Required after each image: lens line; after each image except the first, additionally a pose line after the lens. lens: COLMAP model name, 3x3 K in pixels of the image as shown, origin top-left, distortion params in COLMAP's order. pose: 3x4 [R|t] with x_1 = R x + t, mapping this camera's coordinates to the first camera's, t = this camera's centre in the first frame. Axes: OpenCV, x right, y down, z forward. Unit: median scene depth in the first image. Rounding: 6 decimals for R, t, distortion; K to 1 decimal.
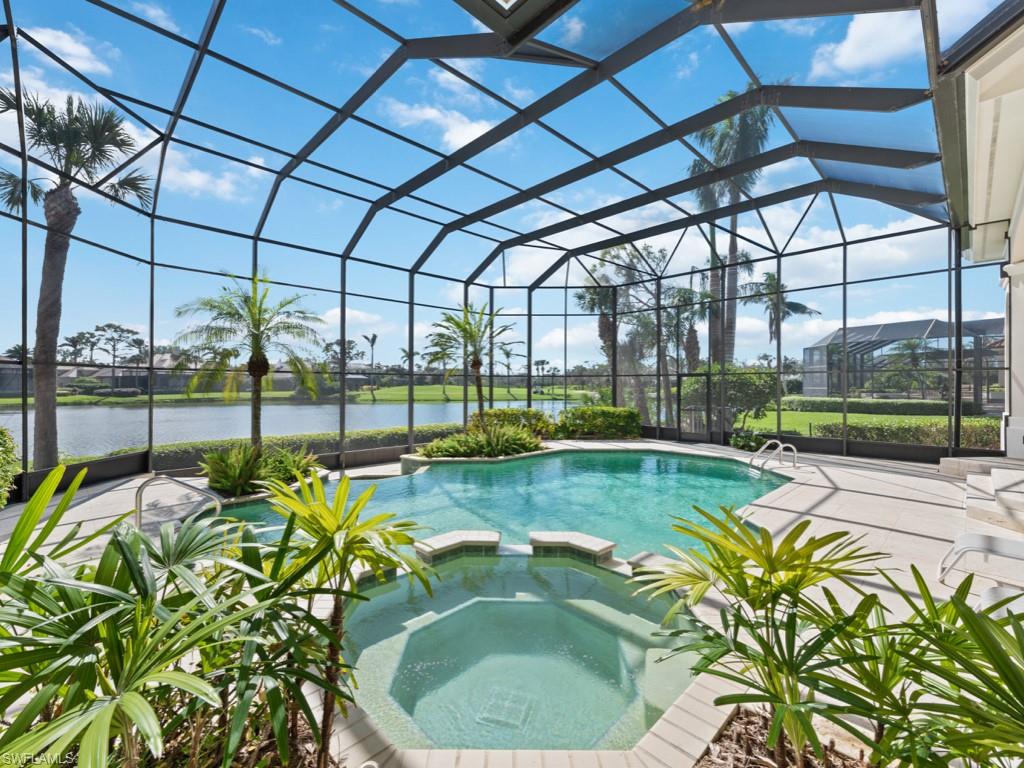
lens RADIAL K [[444.5, 0, 512.0], [0, 444.5, 384.0], [0, 0, 1]] dist [0.007671, -0.000139]
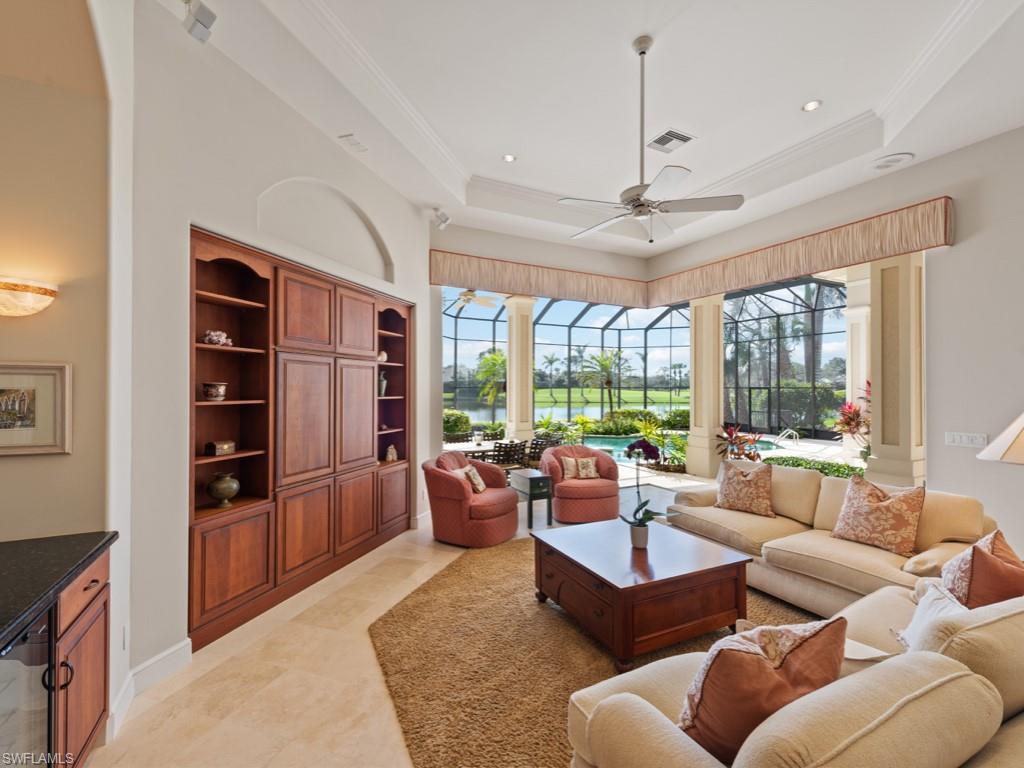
lens RADIAL K [[444.5, 0, 512.0], [0, 444.5, 384.0], [0, 0, 1]] dist [0.007671, -0.000139]
pose [[0.954178, 0.000417, -0.299239, 0.059192], [-0.001508, 0.999993, -0.003415, -0.024868], [0.299236, 0.003709, 0.954172, -0.576817]]
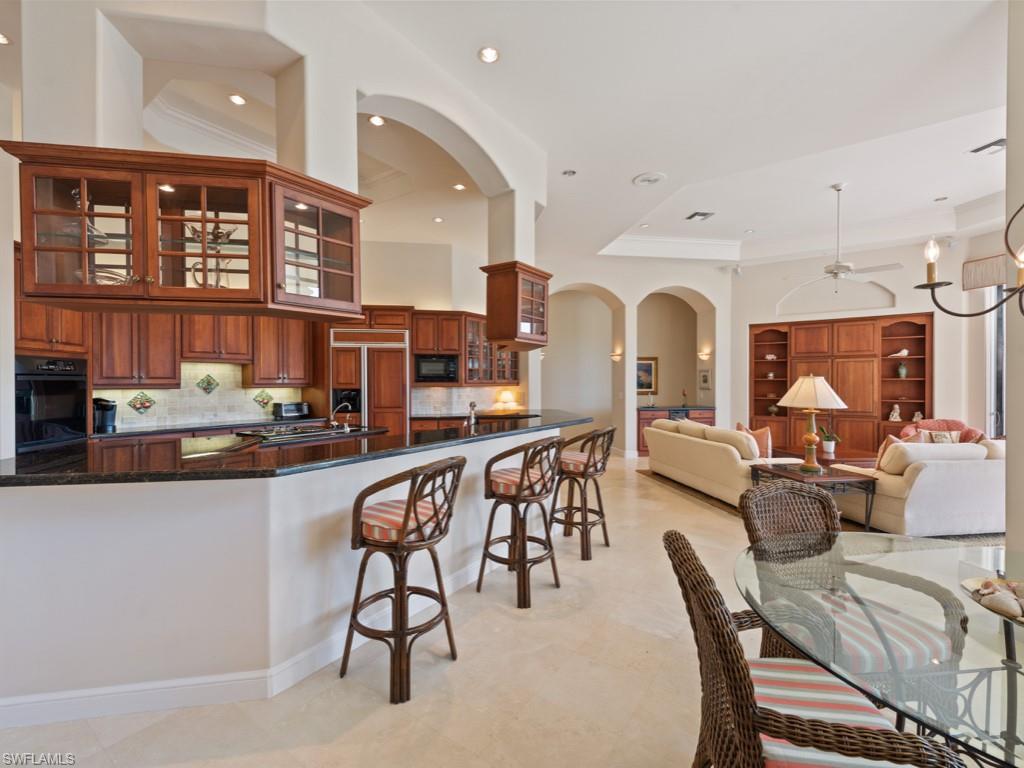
lens RADIAL K [[444.5, 0, 512.0], [0, 444.5, 384.0], [0, 0, 1]] dist [0.007671, -0.000139]
pose [[-0.576070, 0.002700, -0.817396, 0.497038], [0.007207, 0.999972, -0.001776, -0.013304], [0.817369, -0.006914, -0.576073, -0.382398]]
